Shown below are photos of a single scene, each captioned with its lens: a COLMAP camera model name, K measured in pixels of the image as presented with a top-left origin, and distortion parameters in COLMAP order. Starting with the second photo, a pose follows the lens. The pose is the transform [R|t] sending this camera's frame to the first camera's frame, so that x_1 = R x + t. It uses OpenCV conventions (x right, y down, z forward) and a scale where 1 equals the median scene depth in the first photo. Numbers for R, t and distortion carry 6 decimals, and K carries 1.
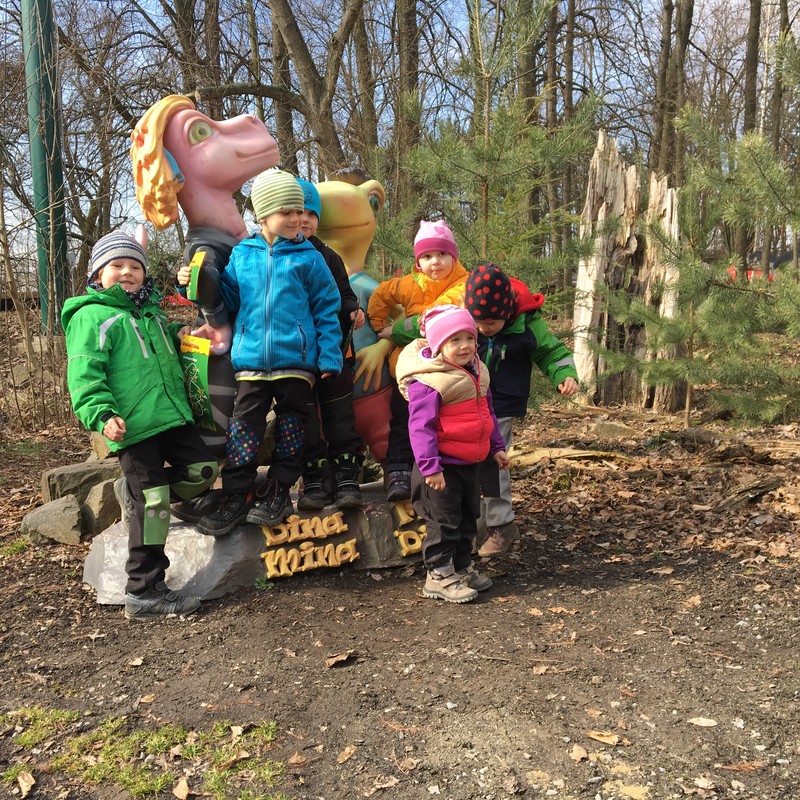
lens RADIAL K [[925.9, 0, 400.0], [0, 925.9, 400.0], [0, 0, 1]] dist [0.110417, -0.206322]
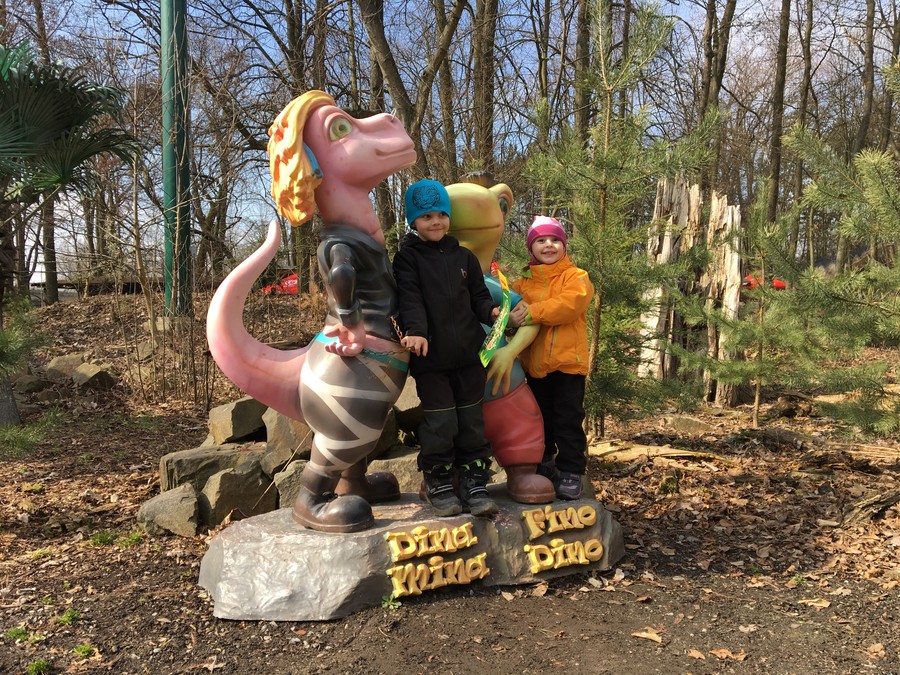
lens RADIAL K [[754.4, 0, 450.0], [0, 754.4, 337.5], [0, 0, 1]] dist [0.066170, -0.102606]
pose [[0.999495, 0.031651, -0.002646, -0.070754], [-0.031739, 0.998430, -0.046163, -0.026921], [0.001181, 0.046224, 0.998930, 0.169638]]
